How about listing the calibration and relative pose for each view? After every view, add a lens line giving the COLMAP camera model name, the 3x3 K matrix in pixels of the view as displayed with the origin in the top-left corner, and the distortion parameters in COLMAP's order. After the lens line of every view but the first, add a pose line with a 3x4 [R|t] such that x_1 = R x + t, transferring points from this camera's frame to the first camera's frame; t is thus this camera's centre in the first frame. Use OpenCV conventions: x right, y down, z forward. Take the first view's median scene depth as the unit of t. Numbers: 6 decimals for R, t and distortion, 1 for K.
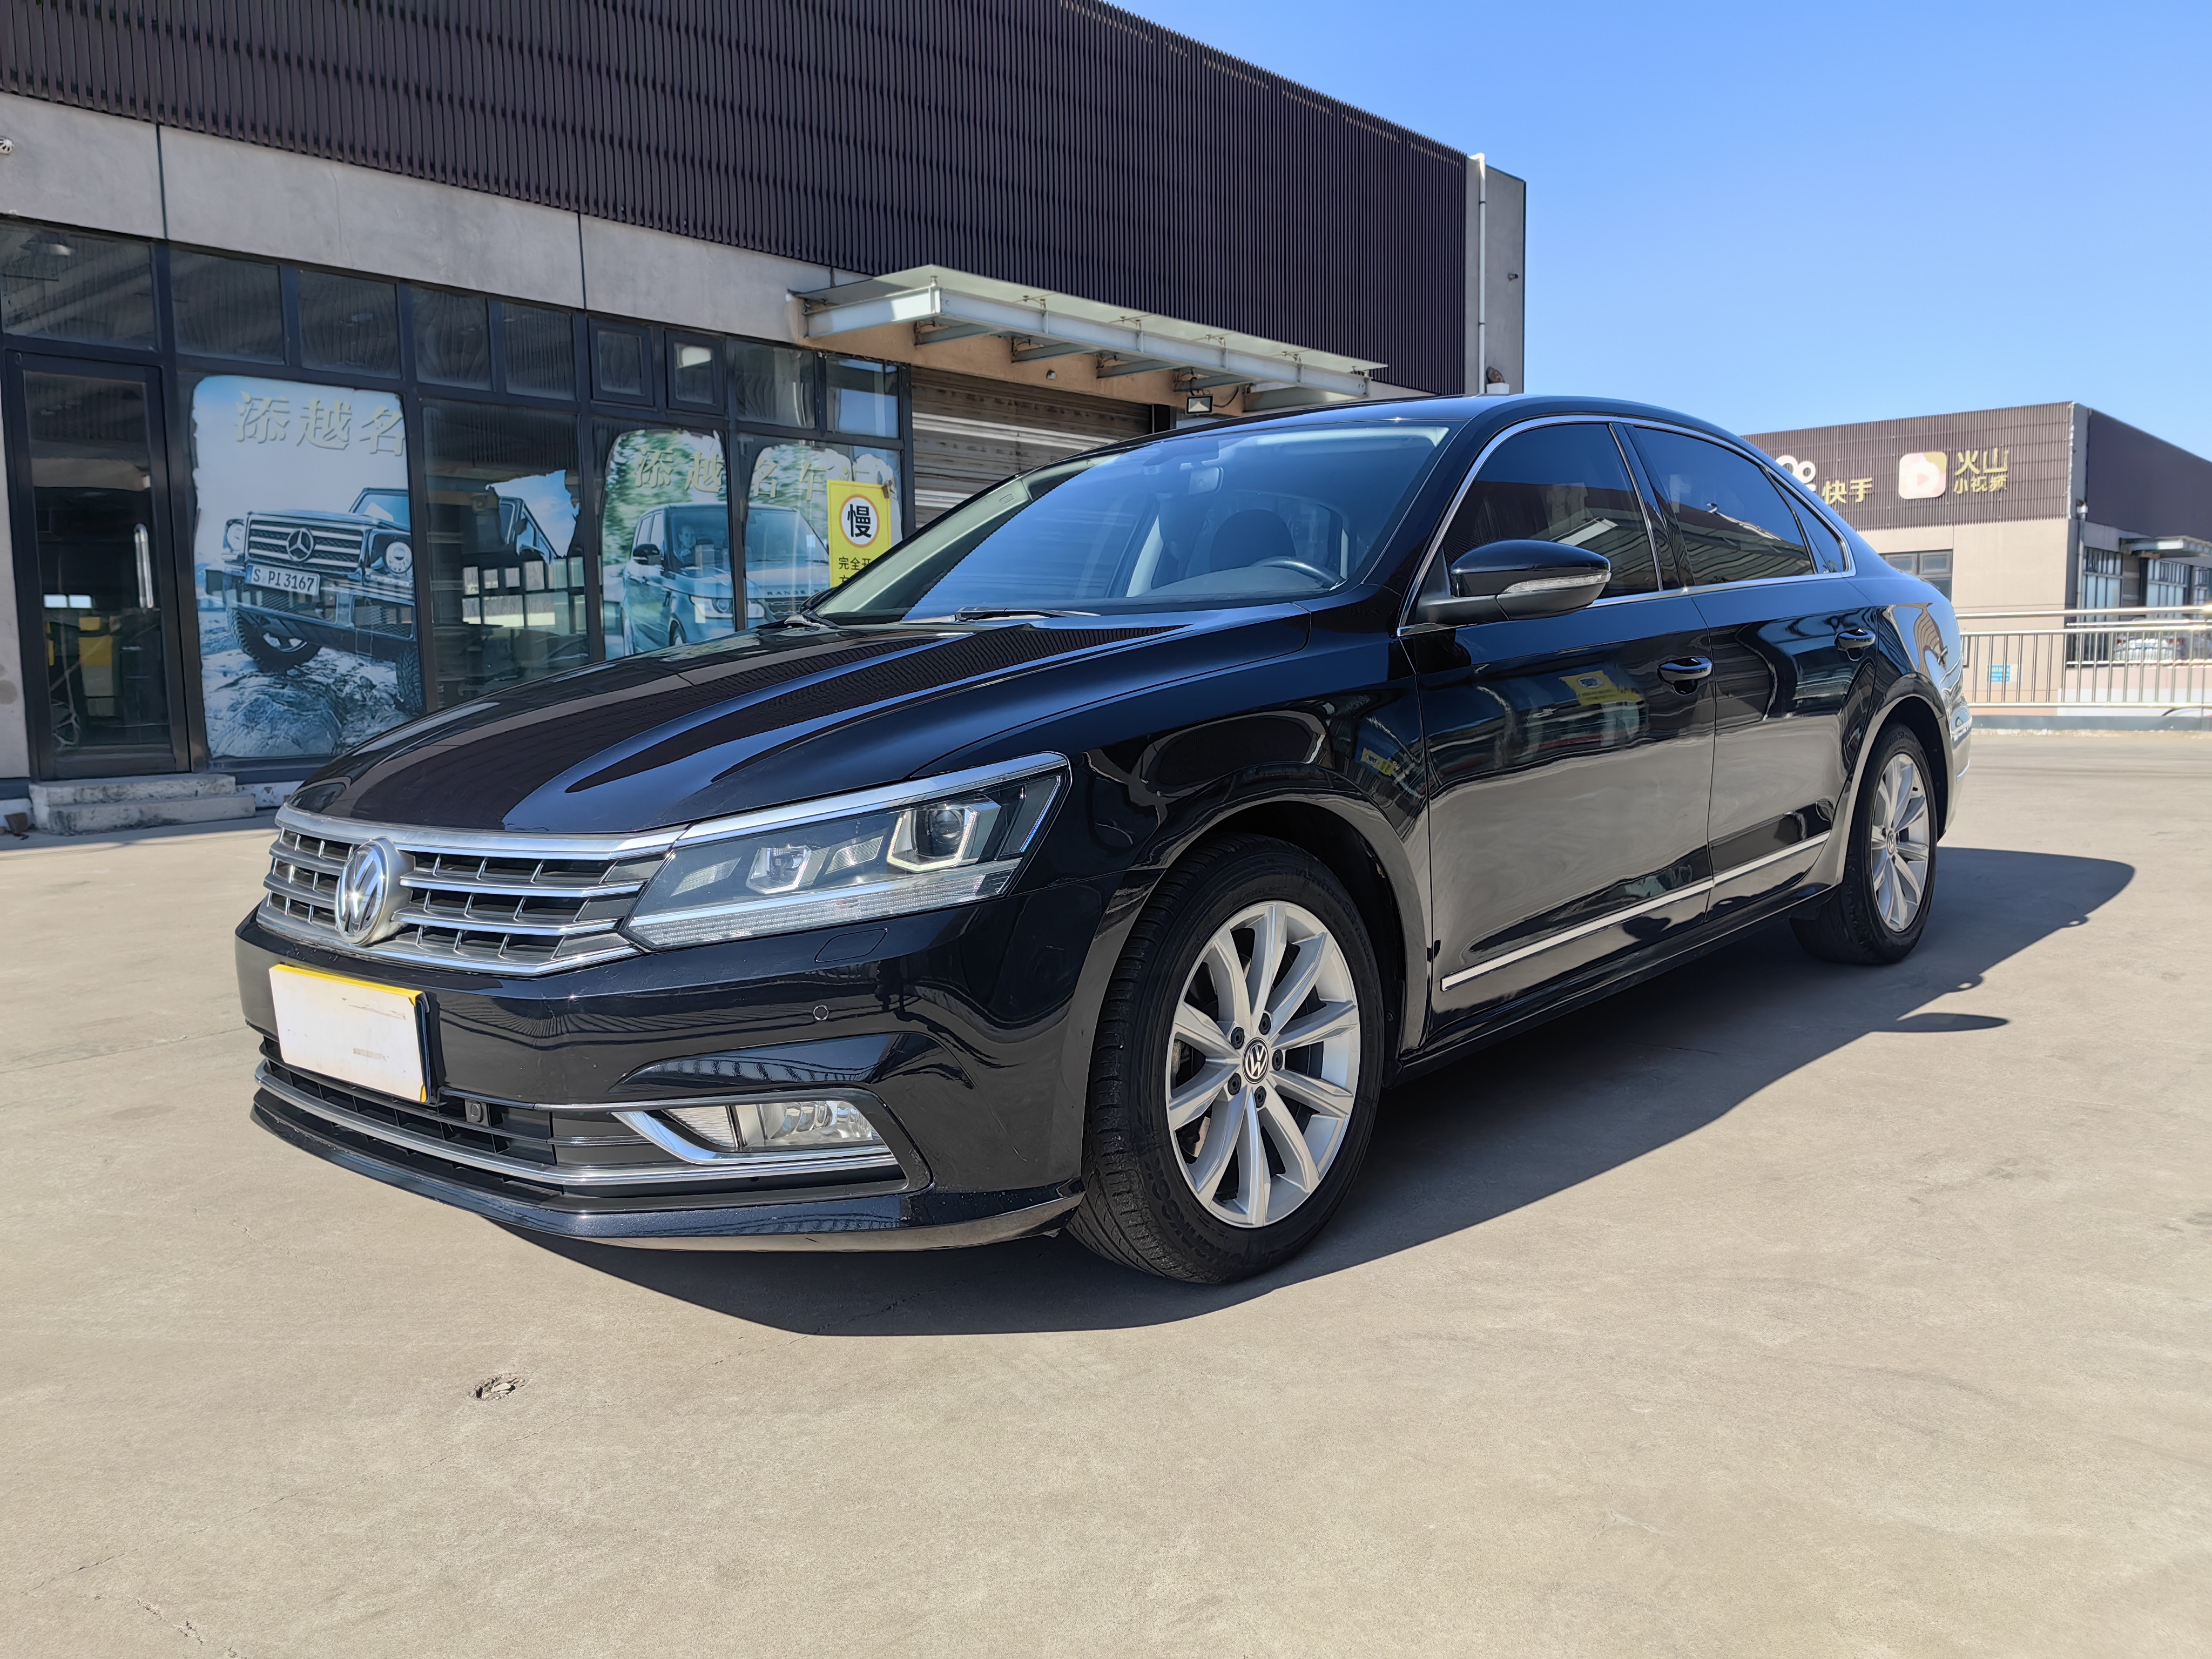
lens RADIAL K [[1760.5, 0, 1132.9], [0, 1760.5, 835.9], [0, 0, 1]] dist [0.035022, -0.041199]
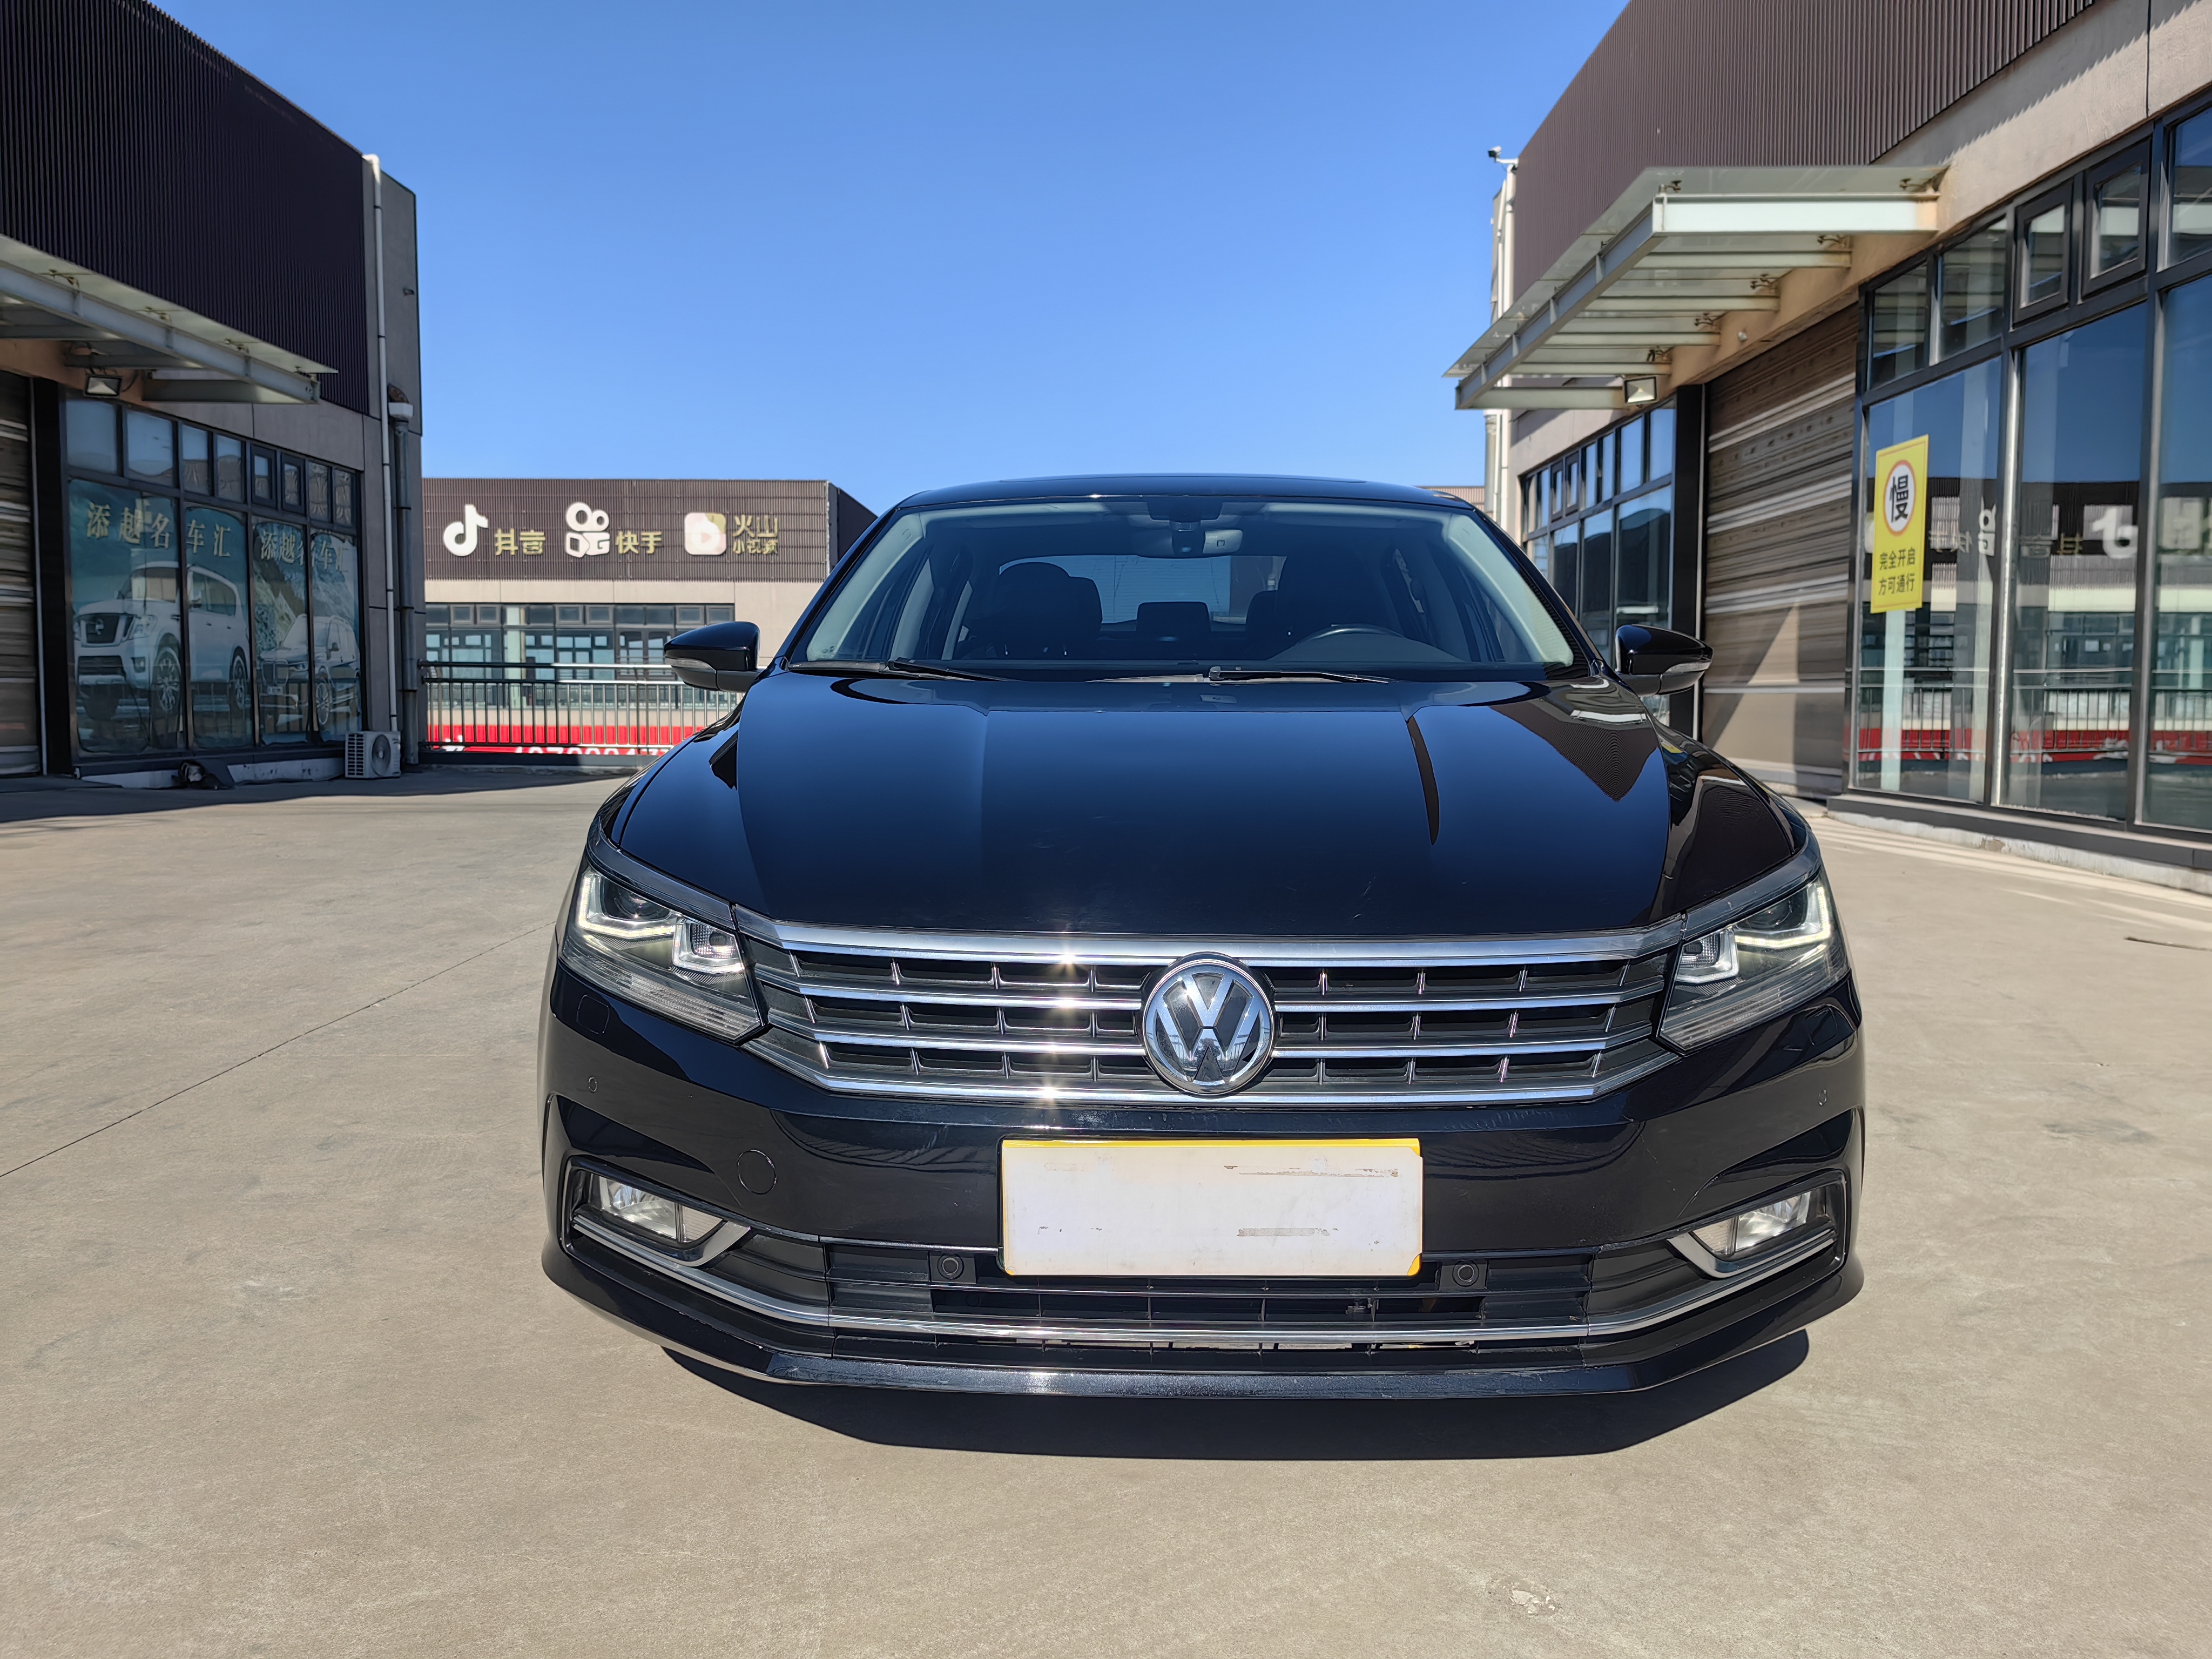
lens RADIAL K [[1737.5, 0, 1117.1], [0, 1737.5, 825.6], [0, 0, 1]] dist [0.066884, -0.088256]
pose [[0.766884, -0.027624, 0.641191, -0.166756], [0.044506, 0.998957, -0.010193, -0.008401], [-0.640241, 0.036354, 0.767313, 0.076868]]
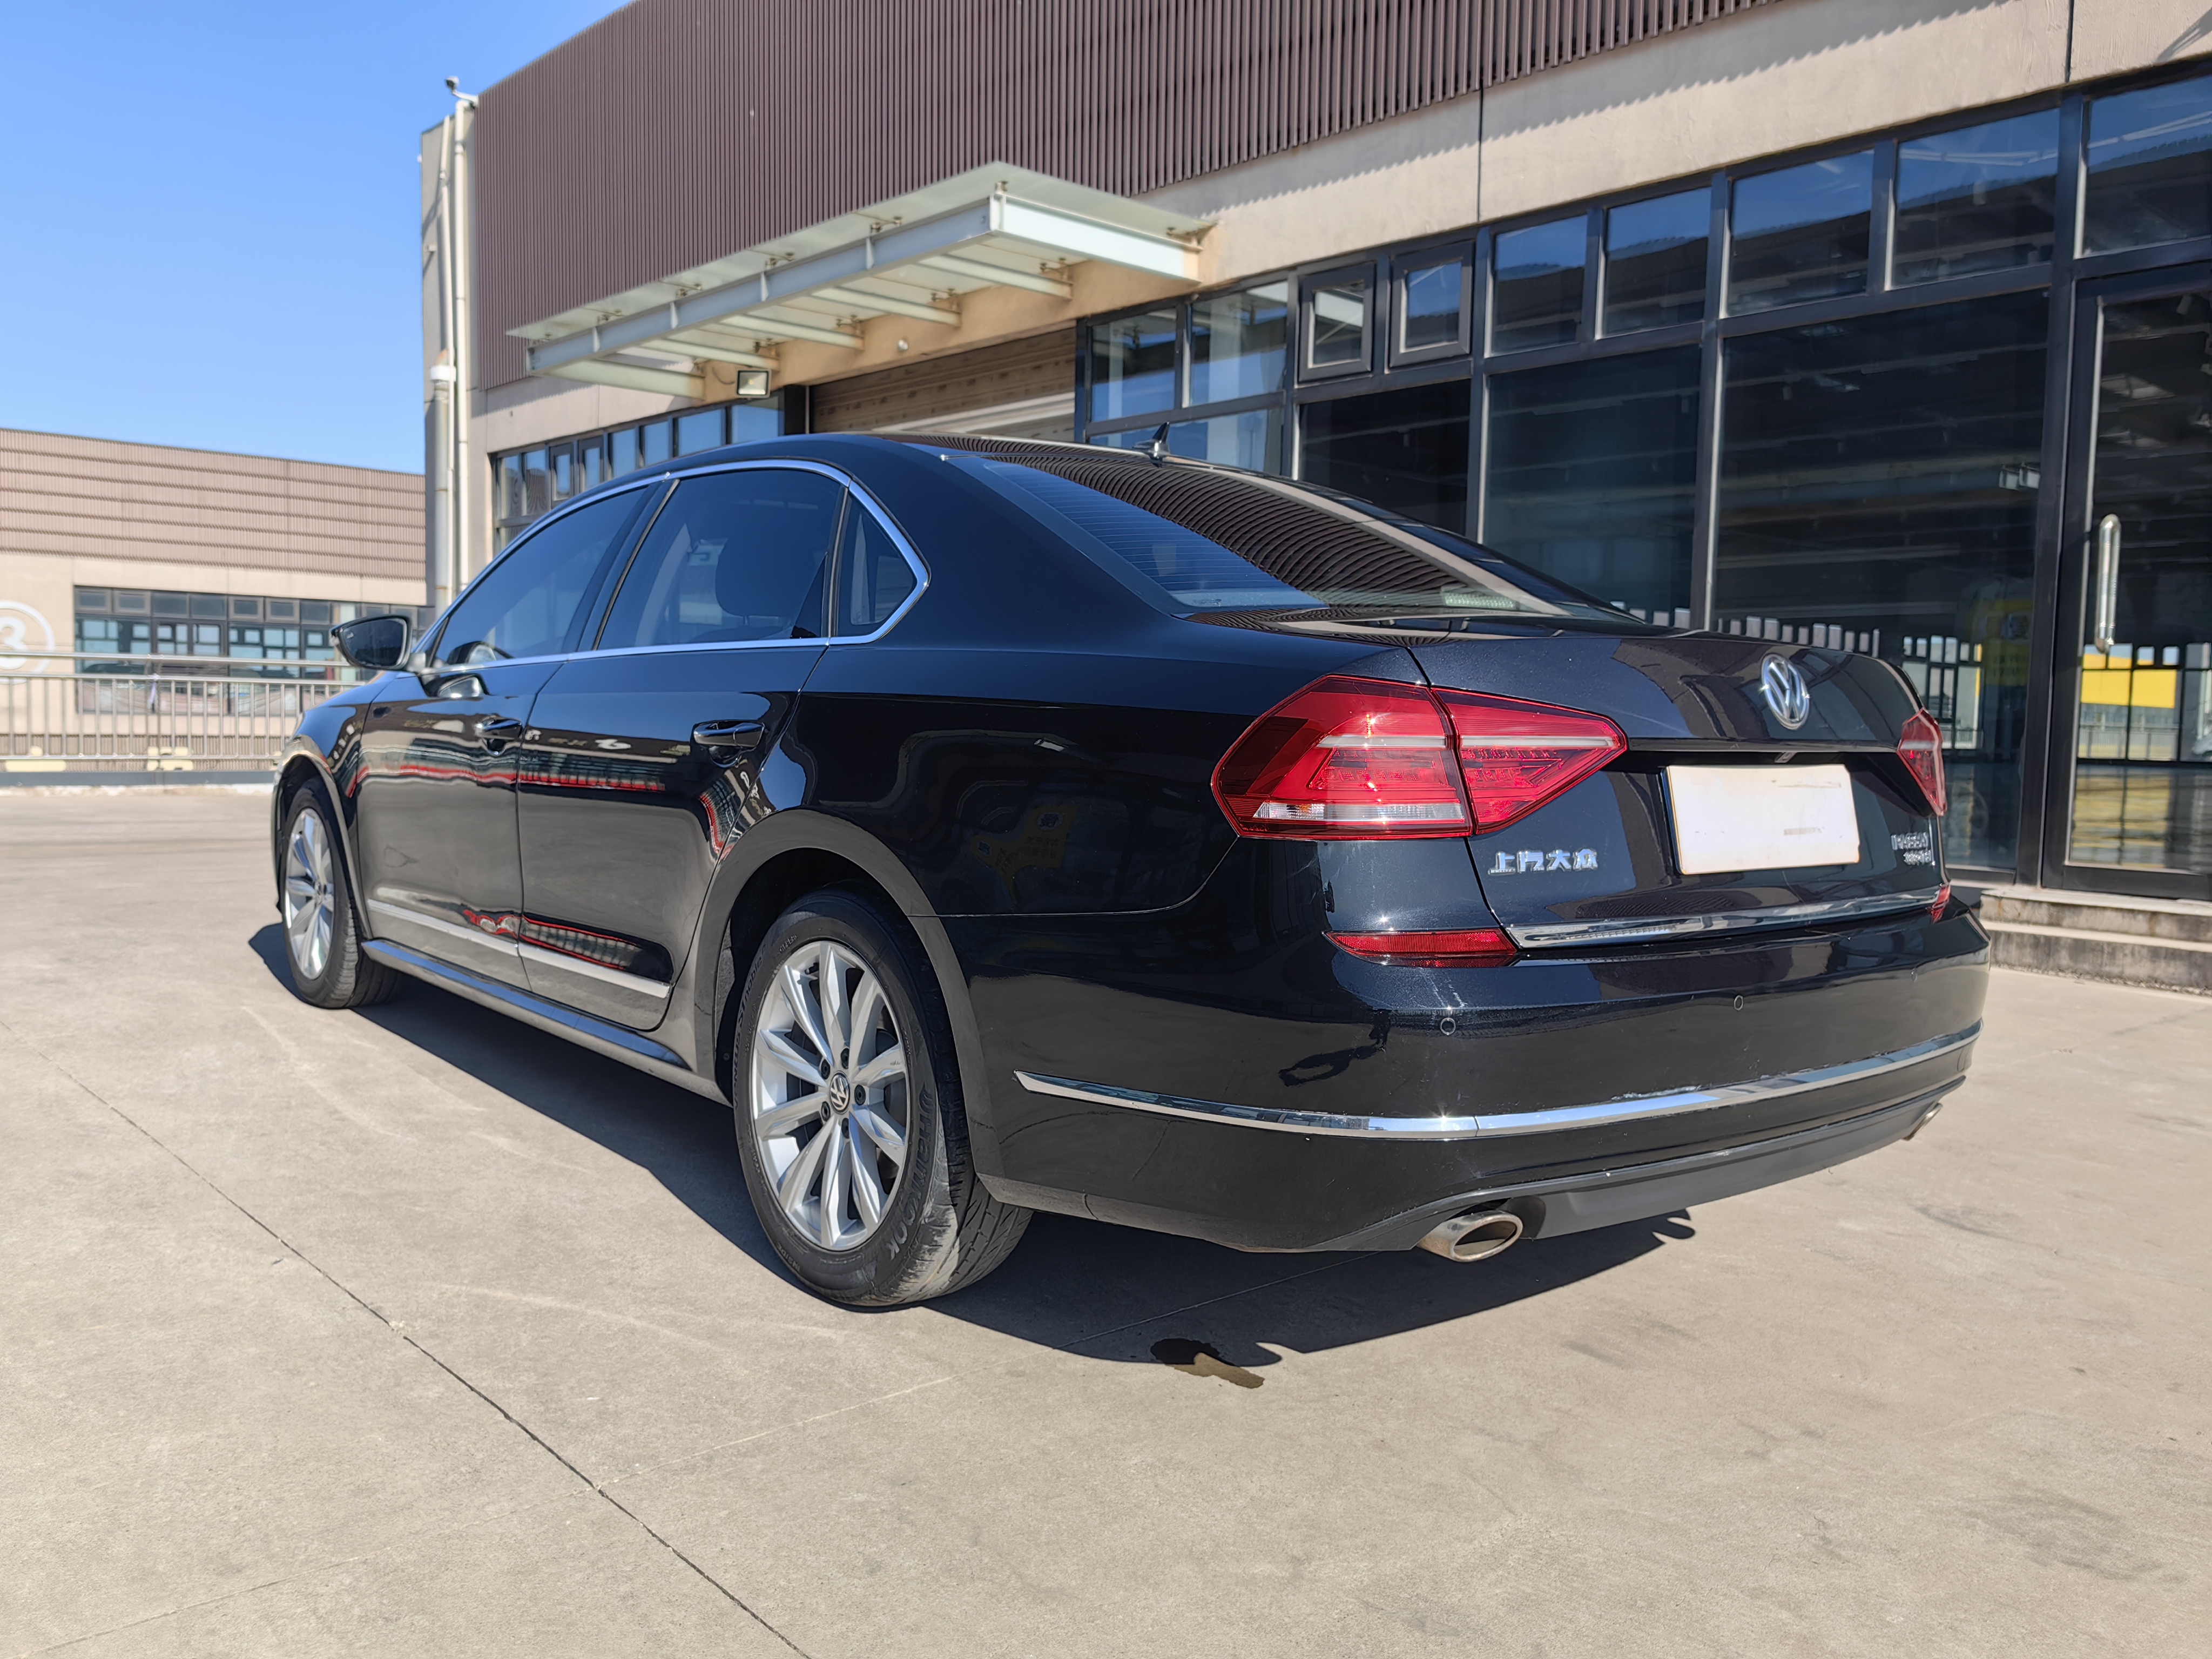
lens RADIAL K [[1752.0, 0, 1097.4], [0, 1752.0, 846.4], [0, 0, 1]] dist [0.015489, -0.008131]
pose [[0.133164, -0.055151, 0.989558, -0.221945], [0.069044, 0.996541, 0.046249, -0.034958], [-0.988686, 0.062164, 0.136512, 0.353570]]
